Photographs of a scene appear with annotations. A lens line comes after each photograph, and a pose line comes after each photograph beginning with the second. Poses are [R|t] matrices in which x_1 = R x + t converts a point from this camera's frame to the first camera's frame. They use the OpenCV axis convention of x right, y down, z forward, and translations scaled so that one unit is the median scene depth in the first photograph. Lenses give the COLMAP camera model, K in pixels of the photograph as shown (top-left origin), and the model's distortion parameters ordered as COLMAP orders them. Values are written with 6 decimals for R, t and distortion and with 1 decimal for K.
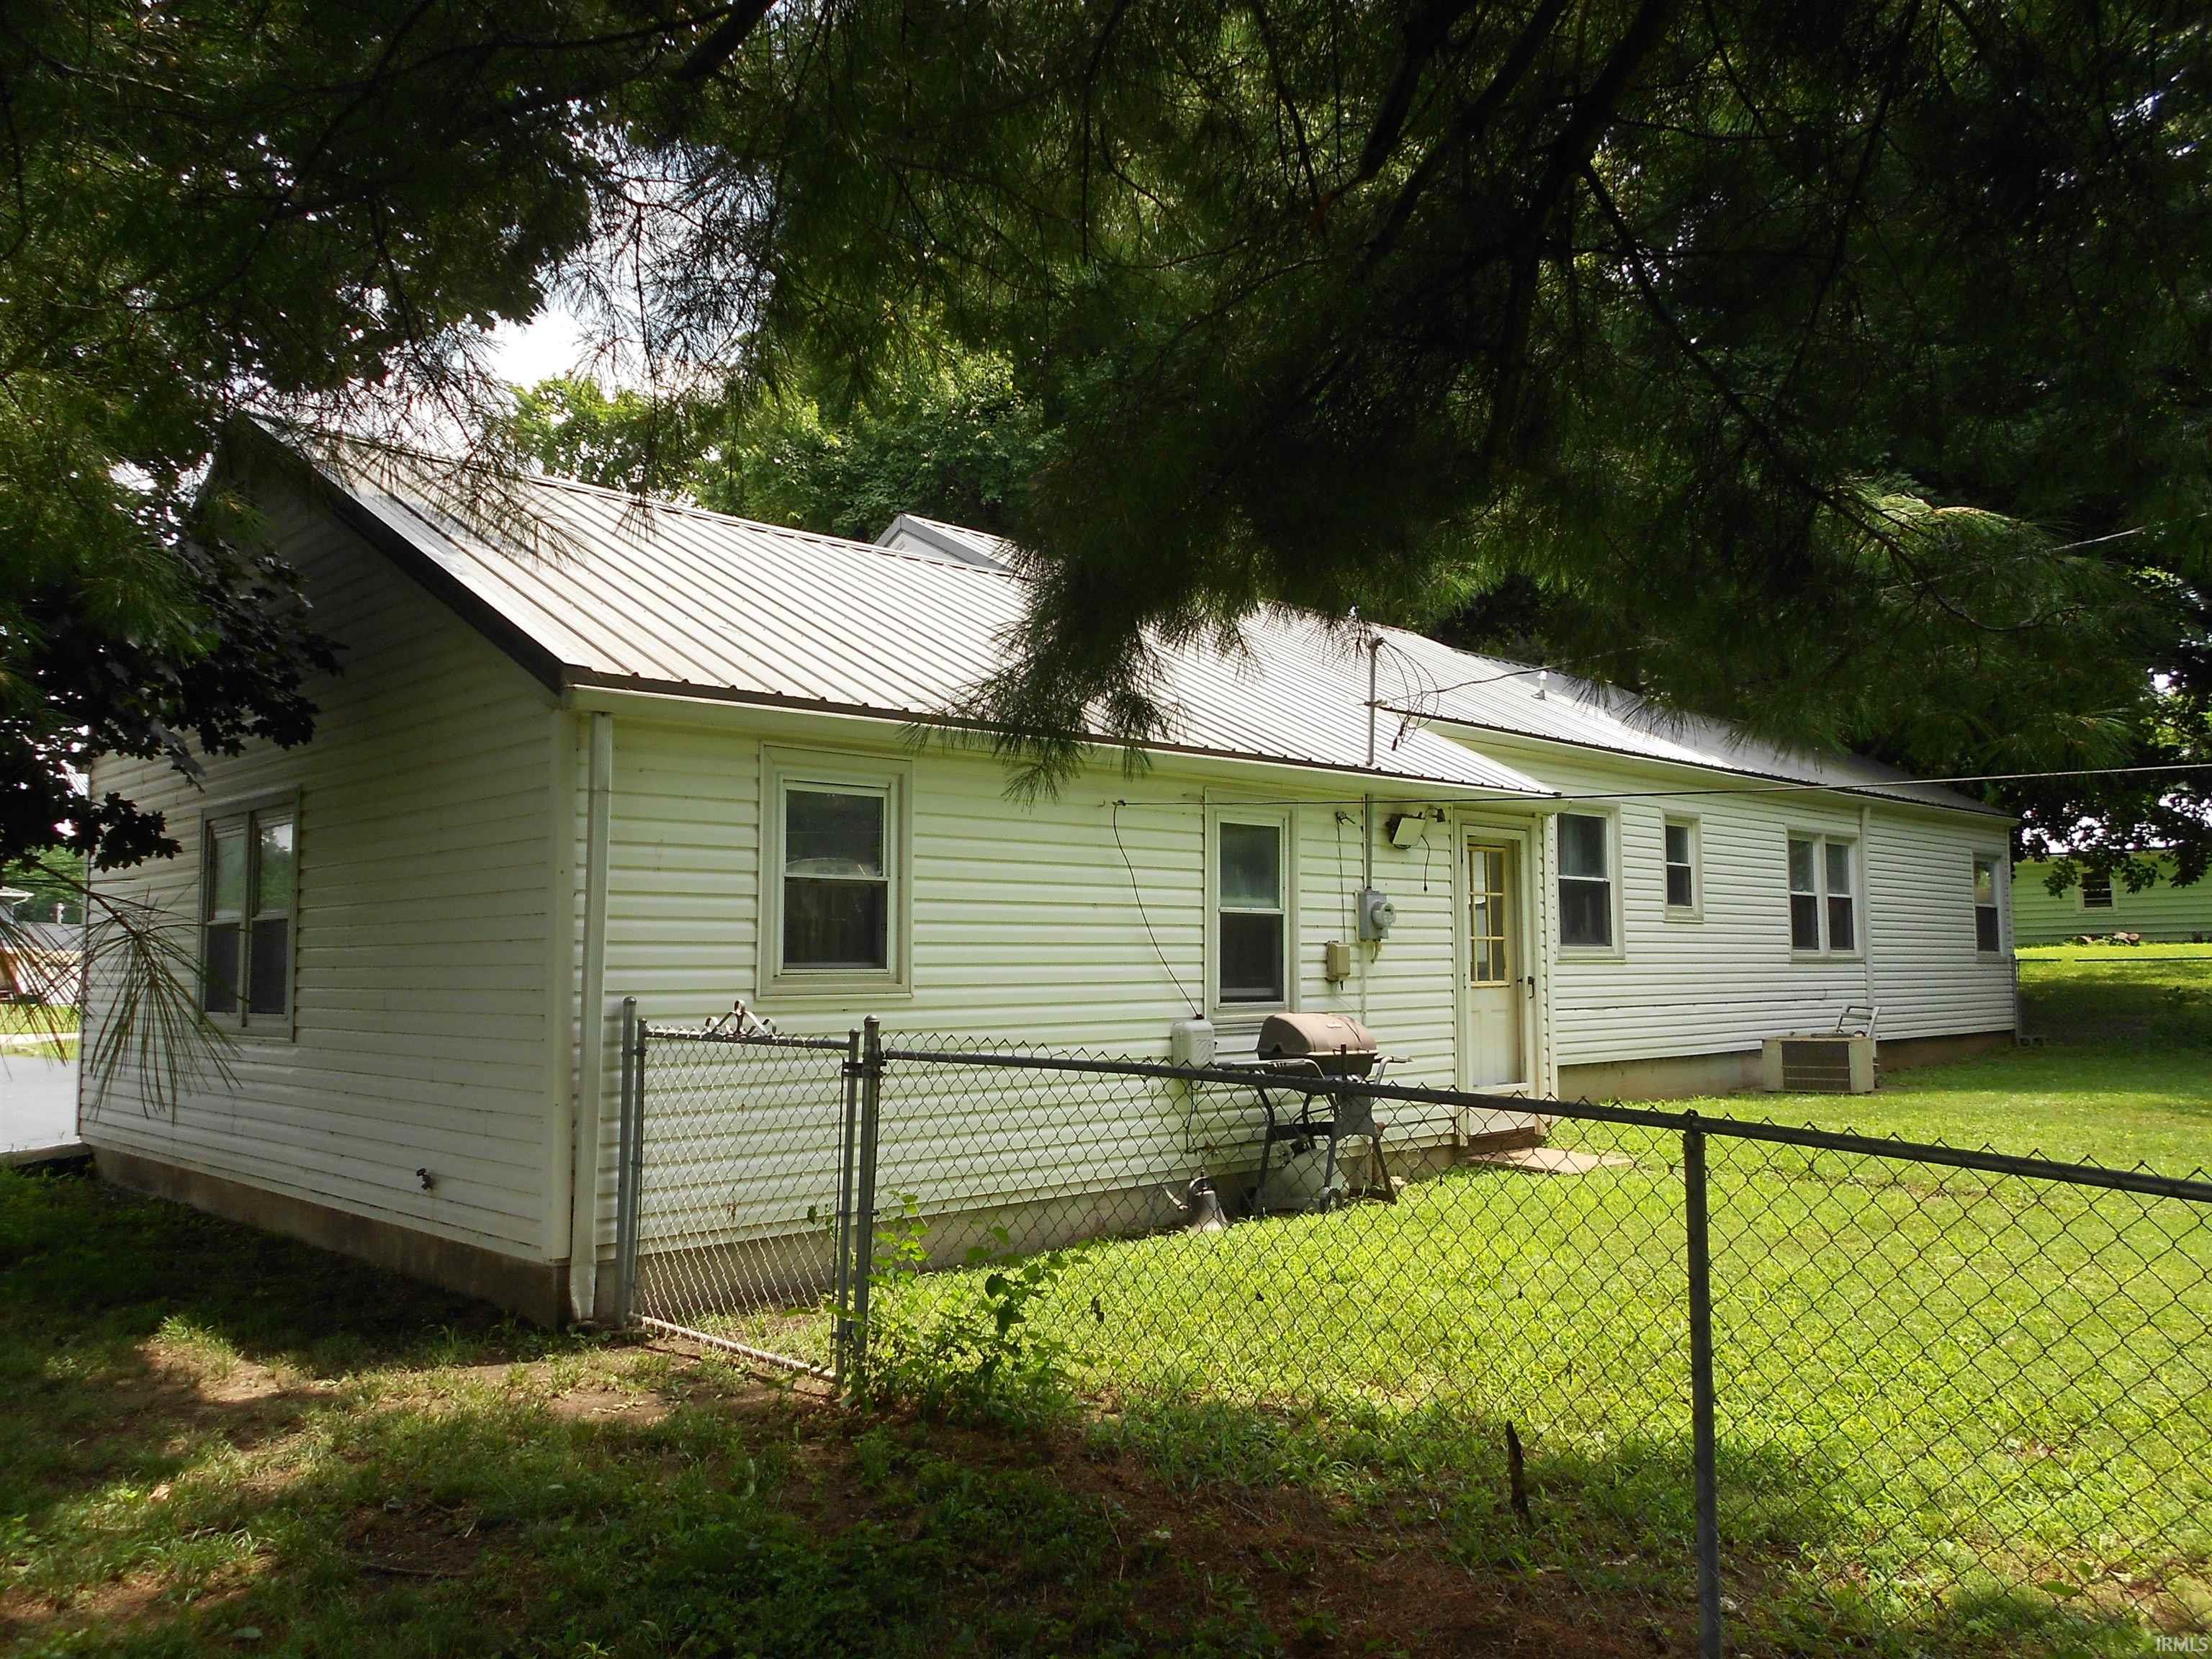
lens RADIAL K [[1685.1, 0, 1107.2], [0, 1685.1, 827.8], [0, 0, 1]] dist [0.001649, -0.007545]
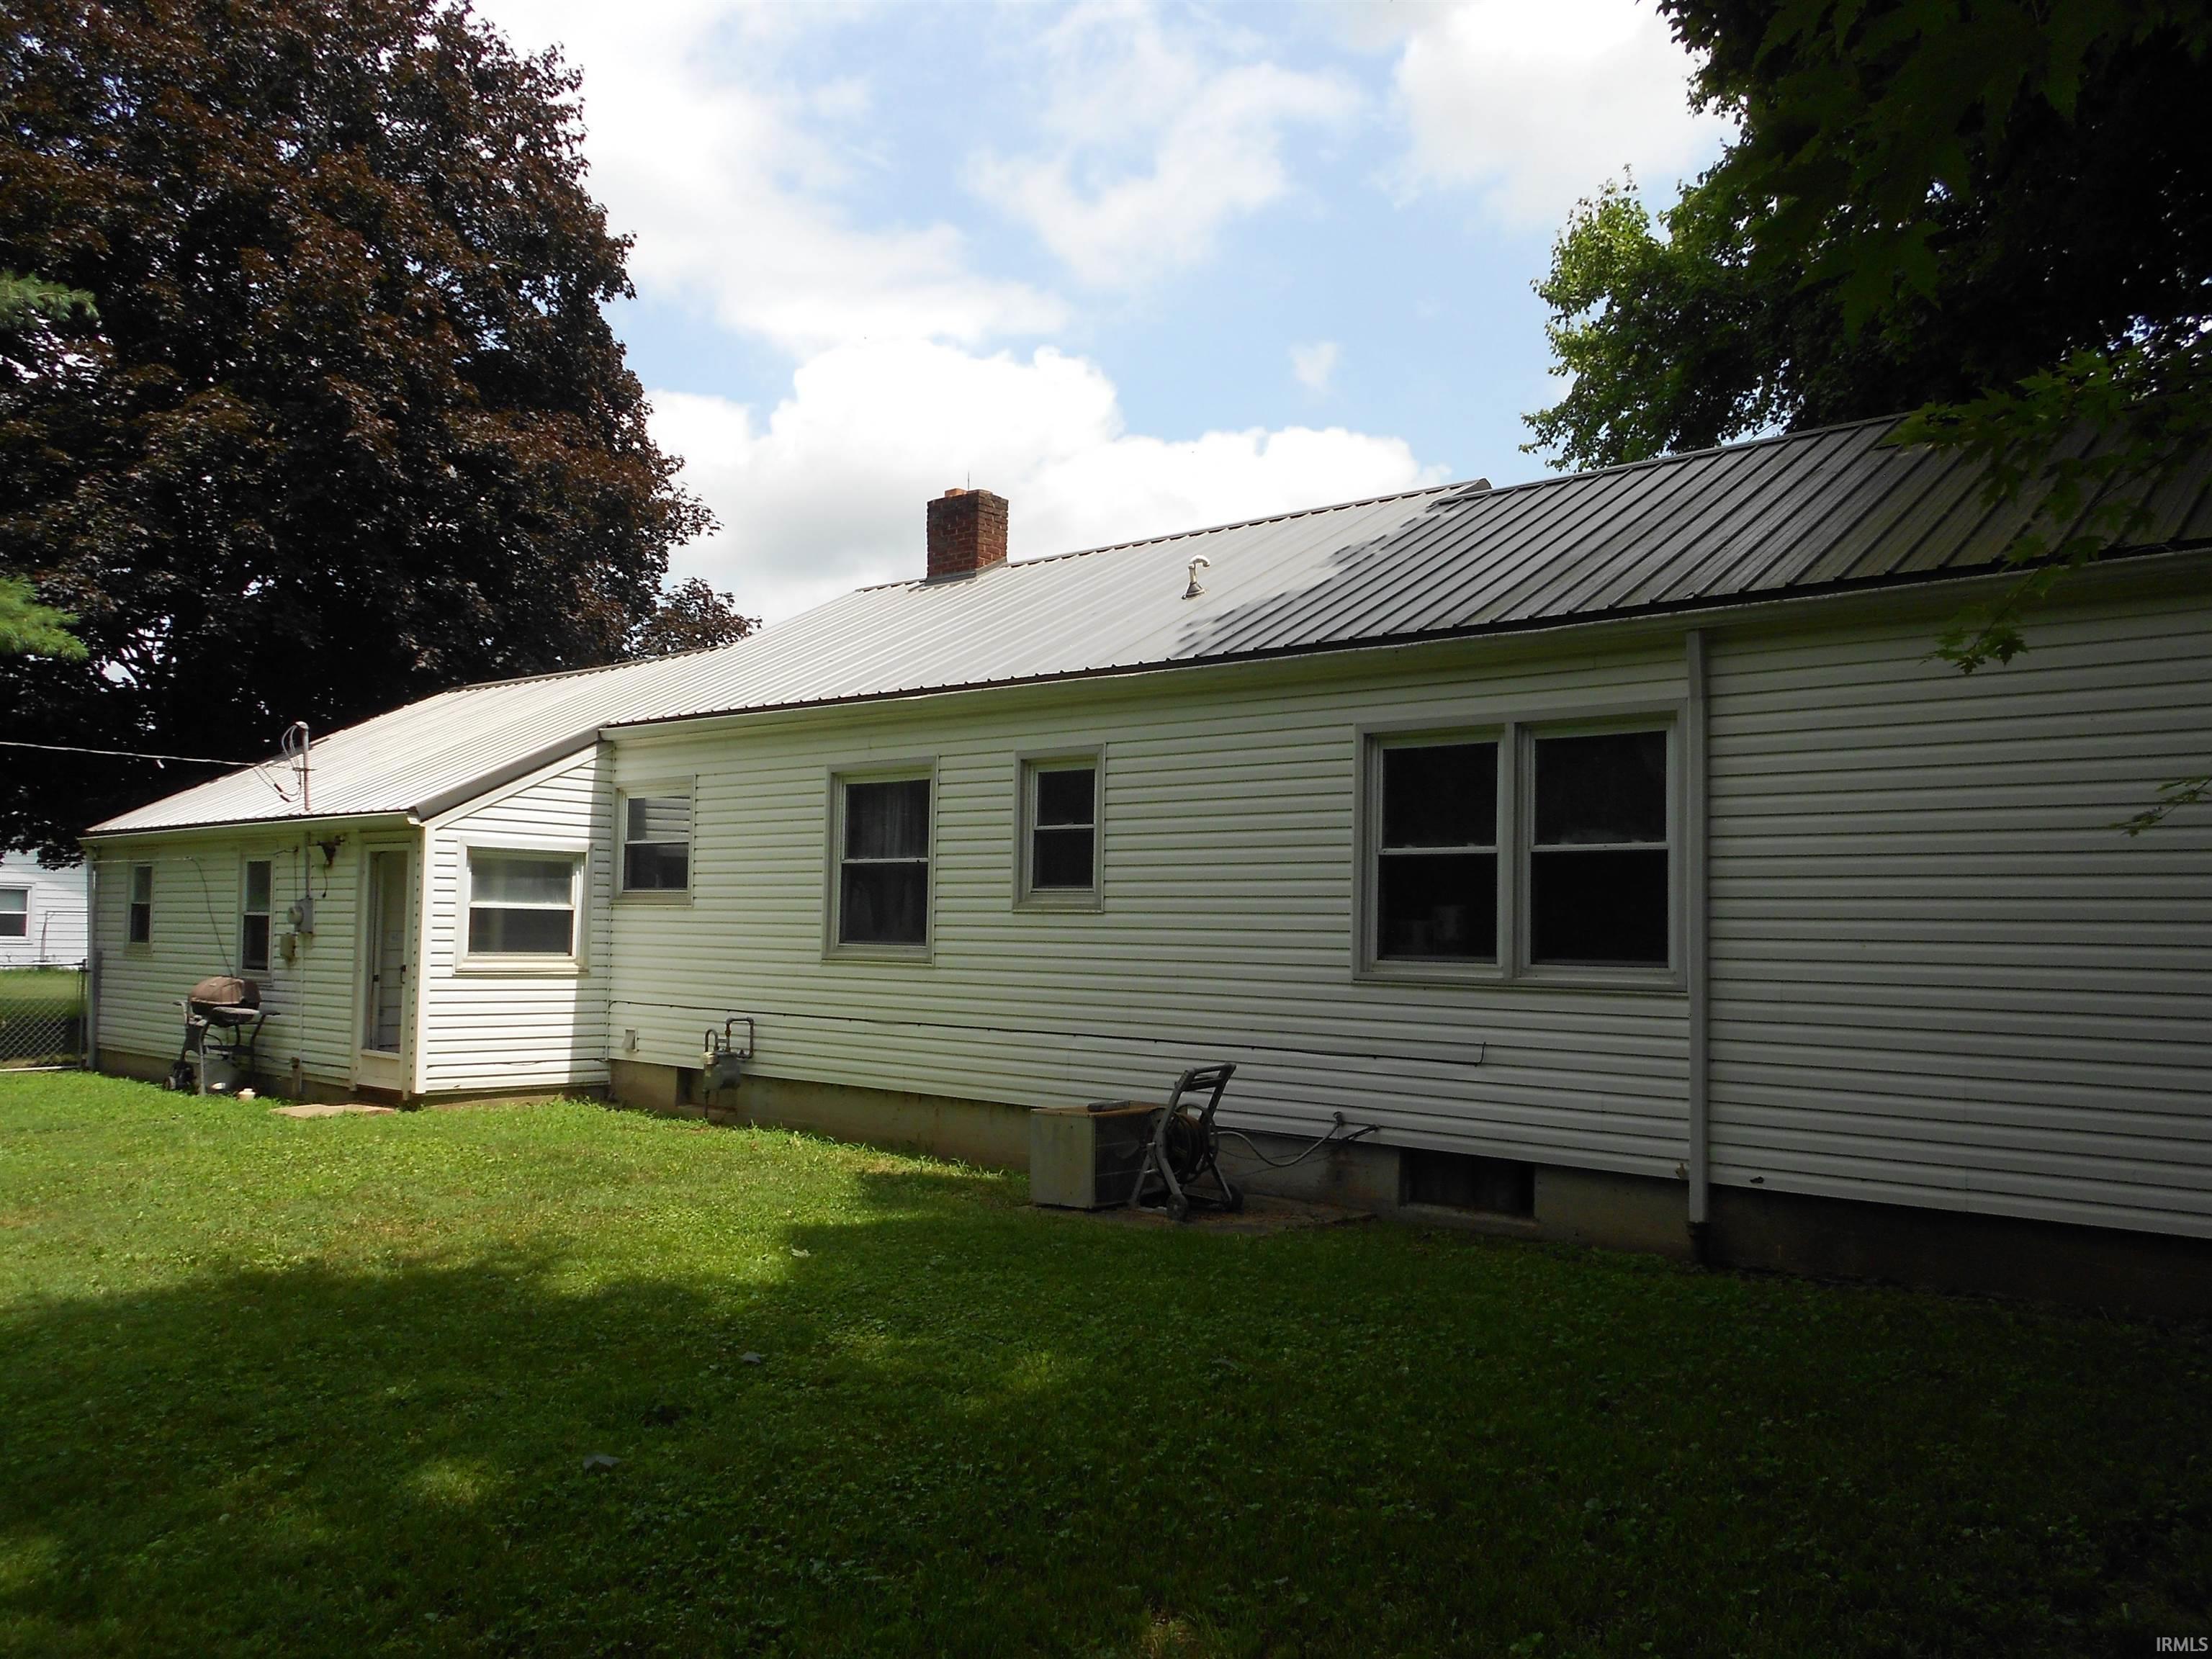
lens RADIAL K [[1685.1, 0, 1108.1], [0, 1685.1, 828.3], [0, 0, 1]] dist [0.001649, -0.007545]
pose [[0.083955, -0.041886, -0.995589, 1.082832], [0.071253, 0.996811, -0.035929, 0.050975], [0.993919, -0.067922, 0.086672, 1.023911]]
